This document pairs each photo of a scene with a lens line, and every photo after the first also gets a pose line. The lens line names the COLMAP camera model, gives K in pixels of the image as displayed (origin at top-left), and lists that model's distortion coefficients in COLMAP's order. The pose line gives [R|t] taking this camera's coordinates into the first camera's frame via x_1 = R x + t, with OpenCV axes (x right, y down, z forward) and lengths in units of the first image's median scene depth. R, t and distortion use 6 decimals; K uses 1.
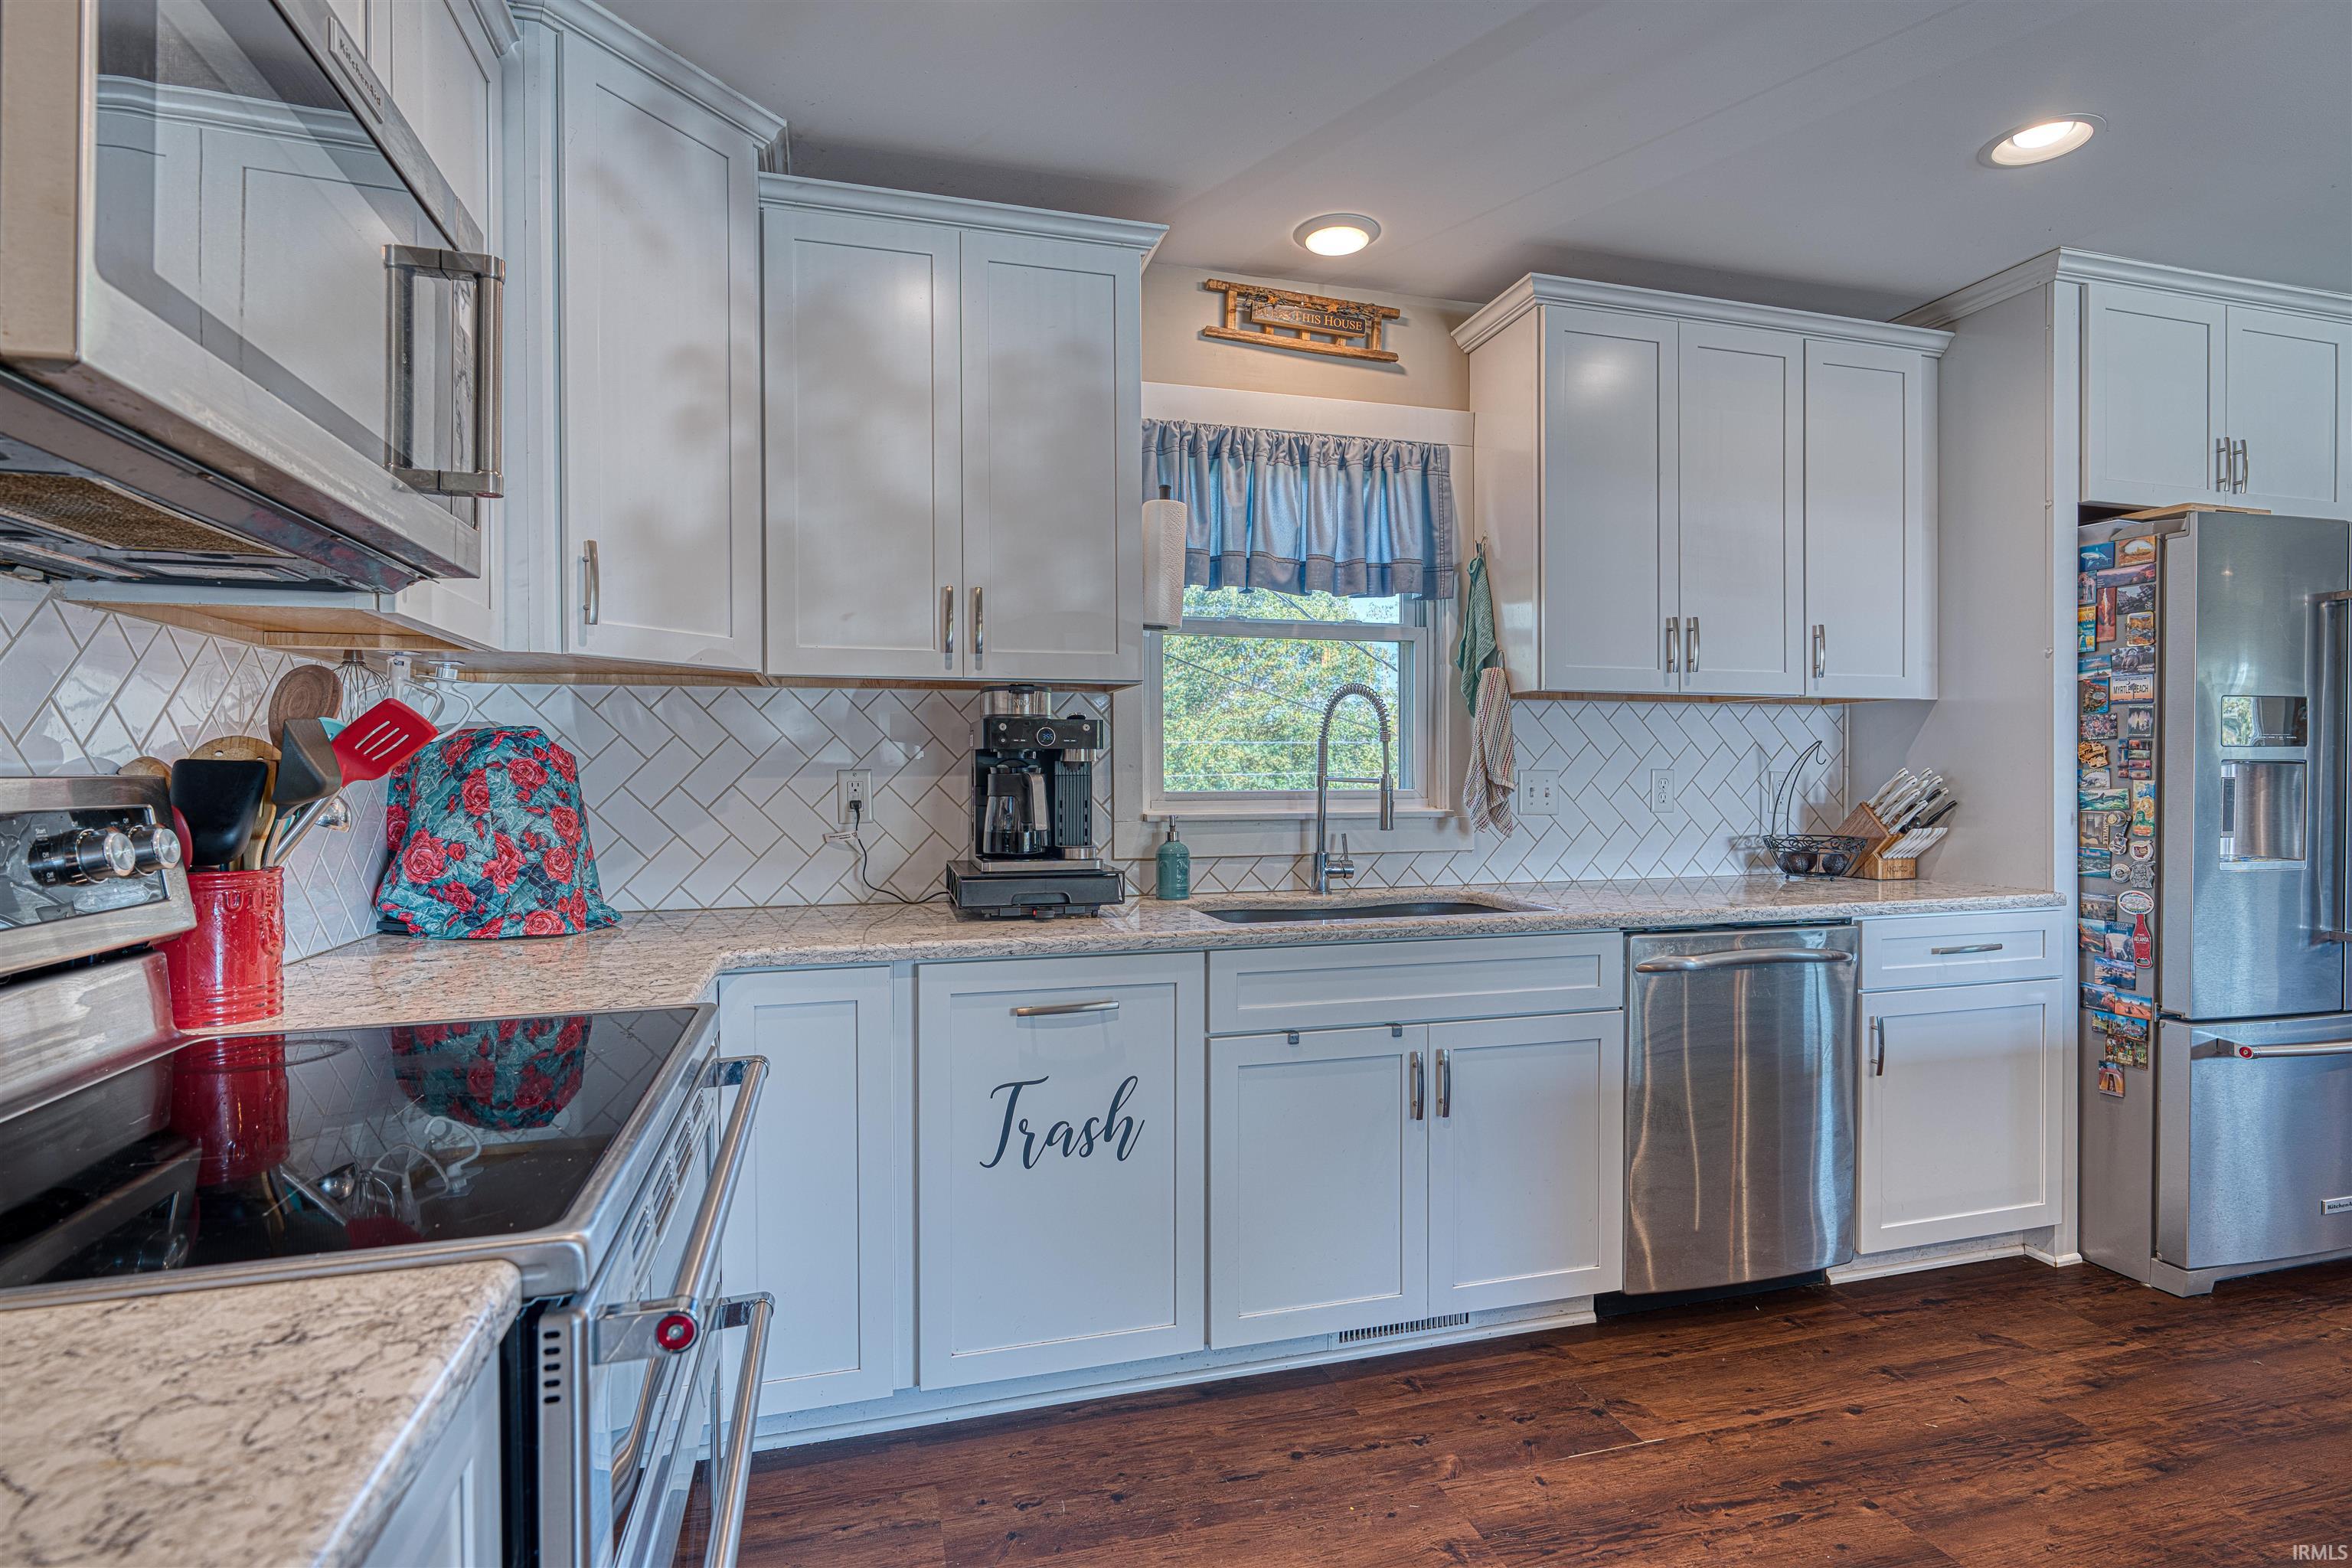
lens RADIAL K [[1157.4, 0, 1173.9], [0, 1157.4, 781.6], [0, 0, 1]] dist [-0.009238, 0.003639]
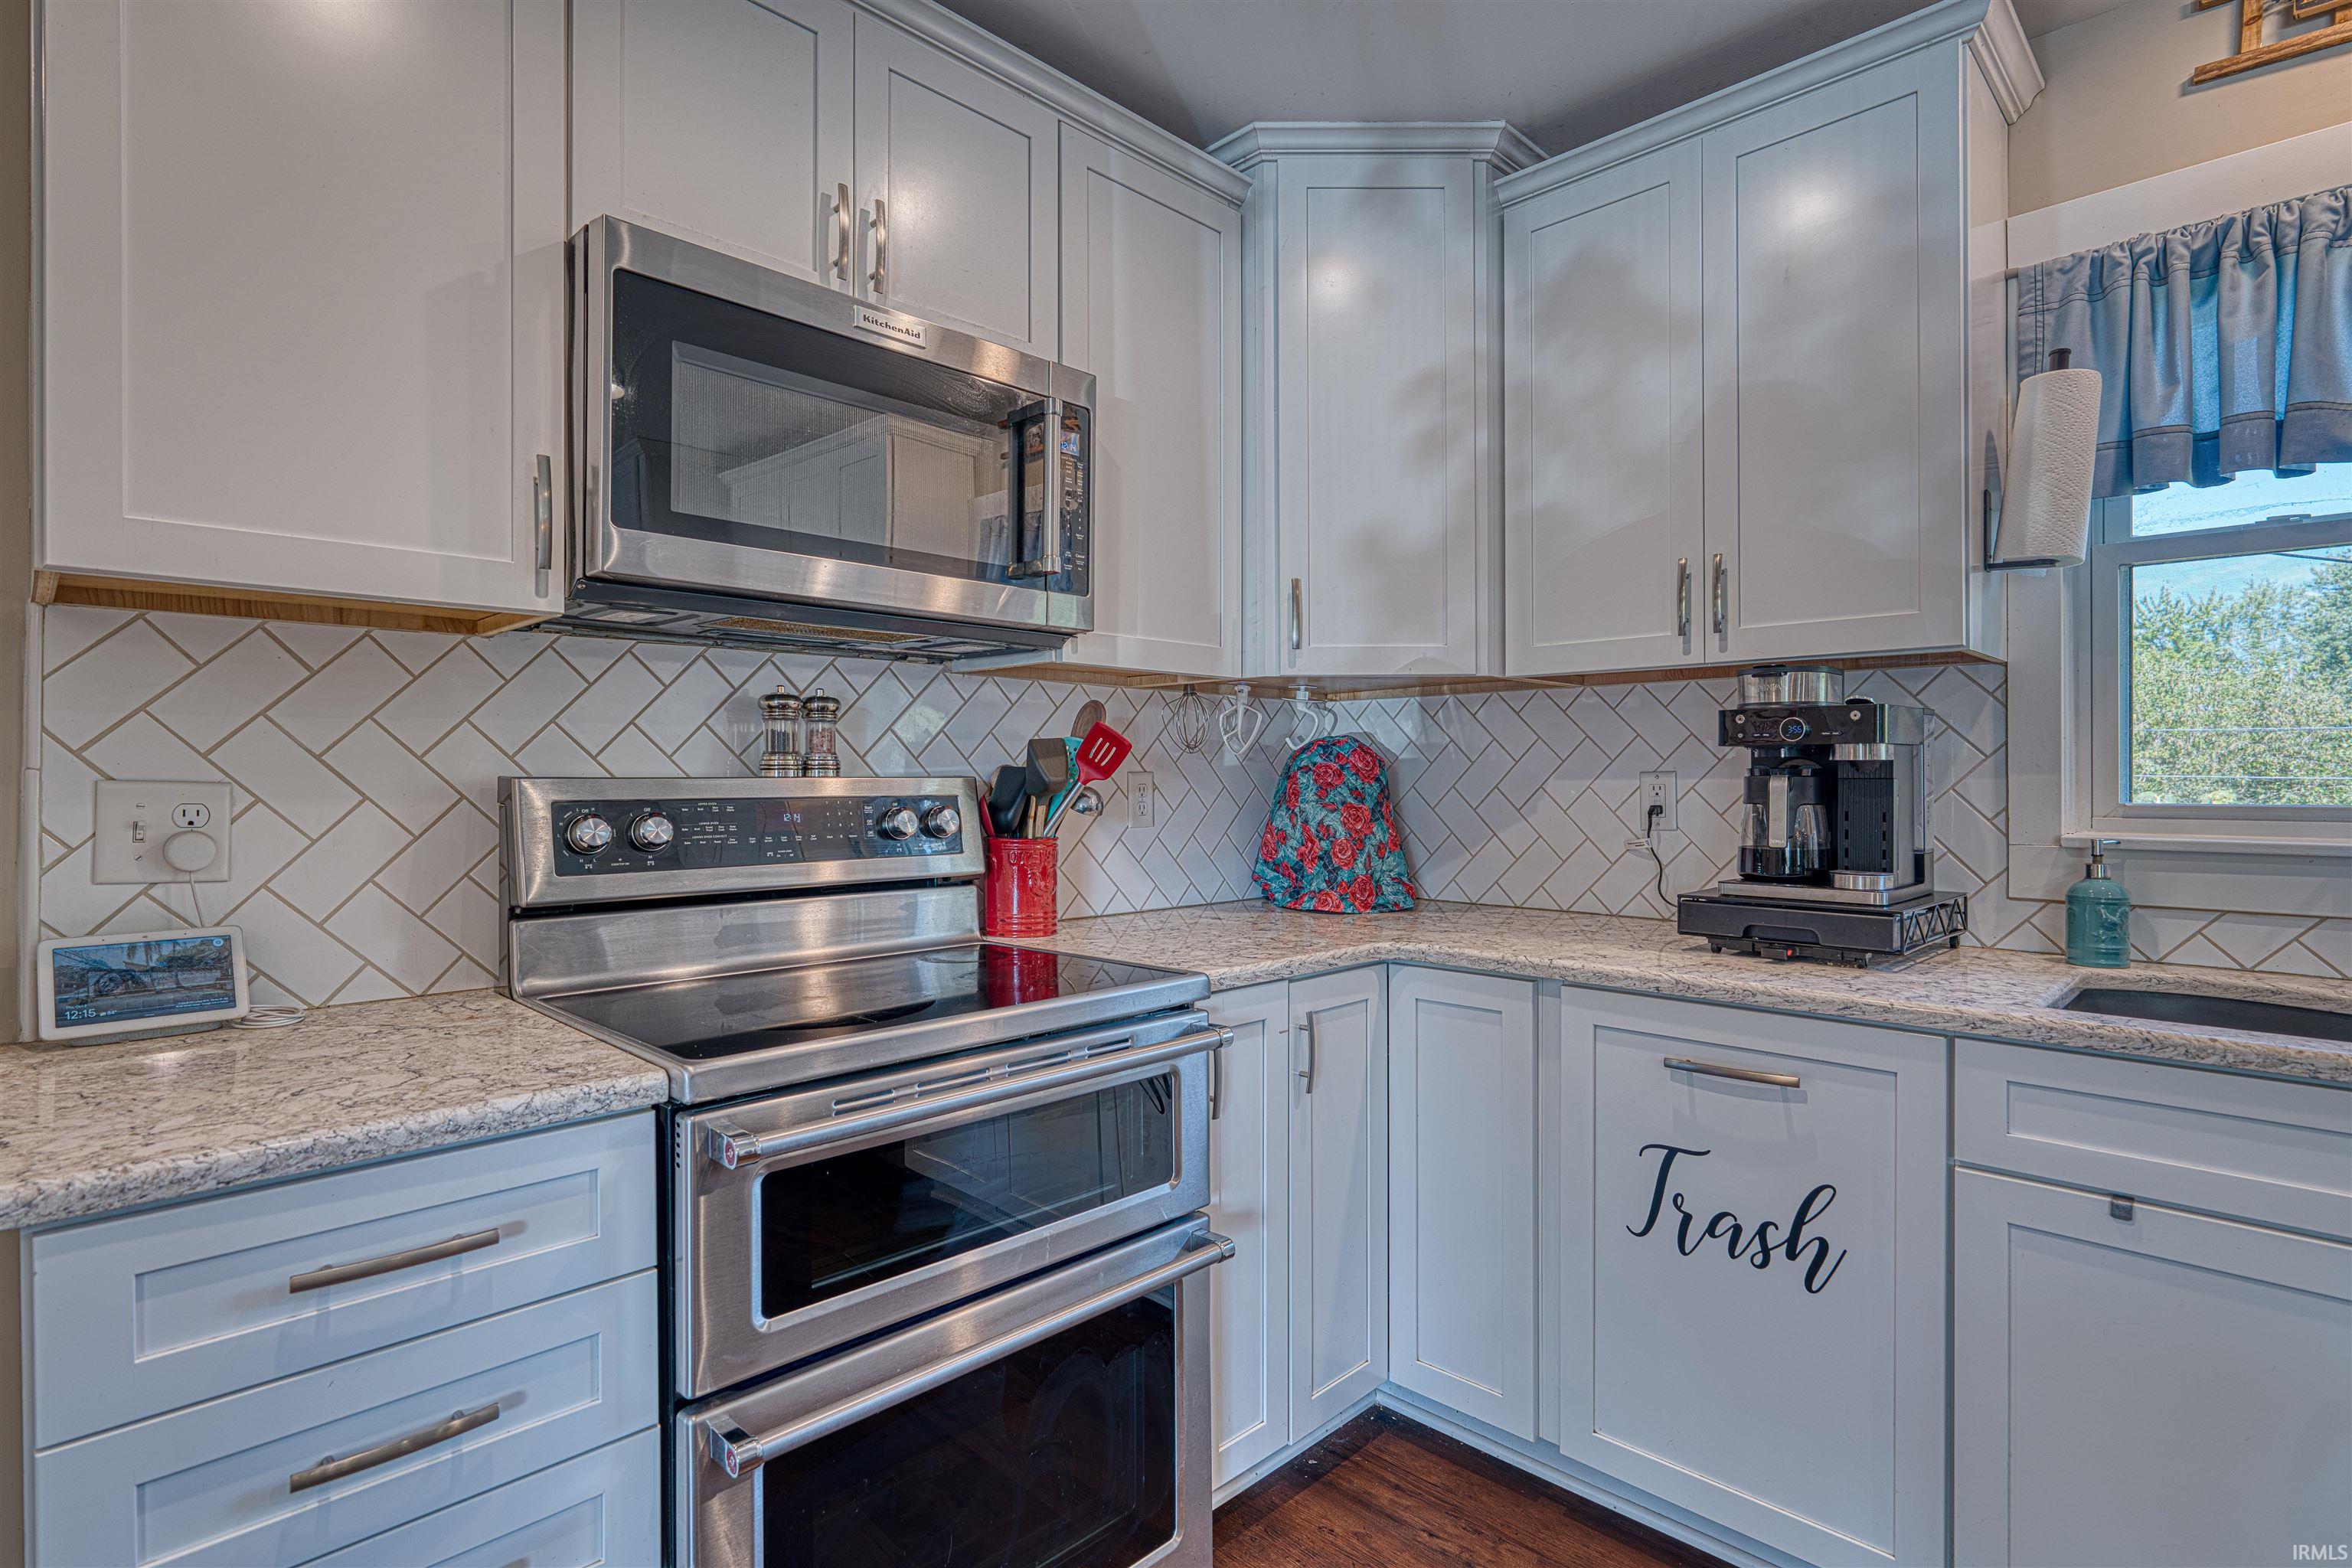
lens RADIAL K [[1157.4, 0, 1176.2], [0, 1157.4, 779.3], [0, 0, 1]] dist [-0.009238, 0.003639]
pose [[0.486835, 0.004009, -0.873485, 0.367046], [-0.006111, 0.999981, 0.001183, -0.003043], [0.873473, 0.004762, 0.486850, 0.248658]]
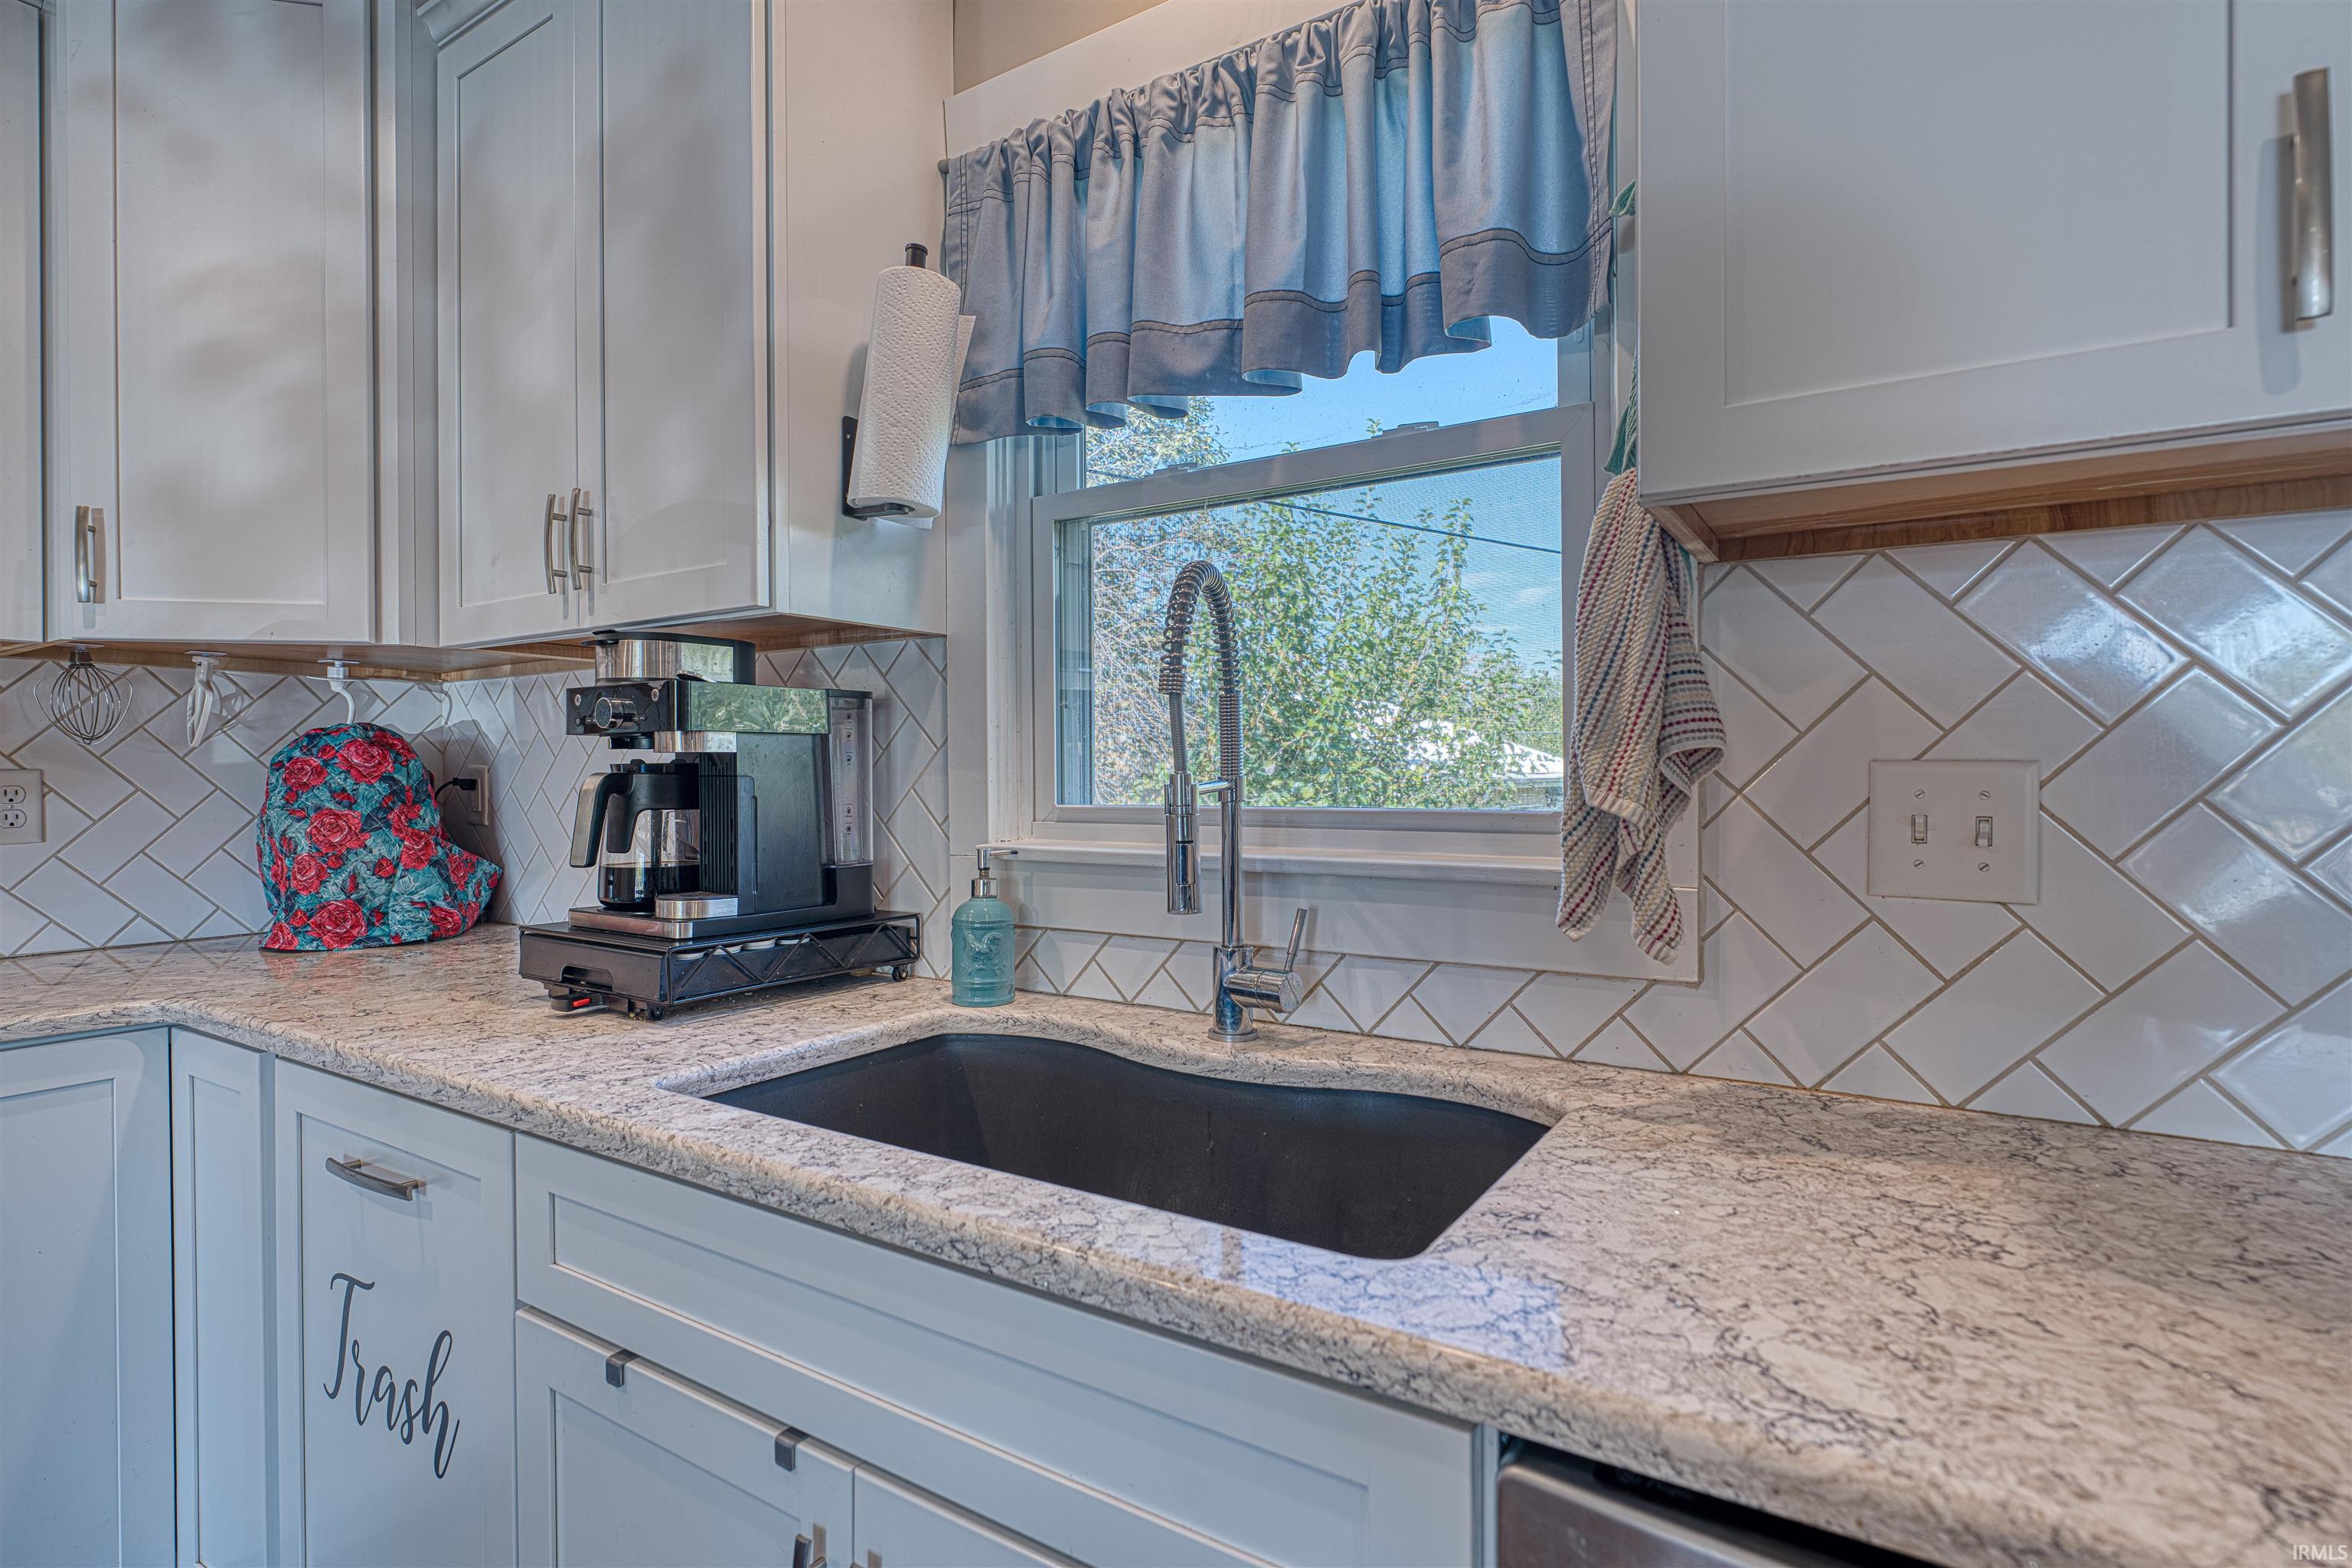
lens RADIAL K [[1157.4, 0, 1181.2], [0, 1157.4, 779.7], [0, 0, 1]] dist [-0.009238, 0.003639]
pose [[0.662165, 0.004777, -0.749343, 0.541186], [-0.003174, 0.999989, 0.003570, -0.006665], [0.749351, 0.000014, 0.662173, 0.815637]]
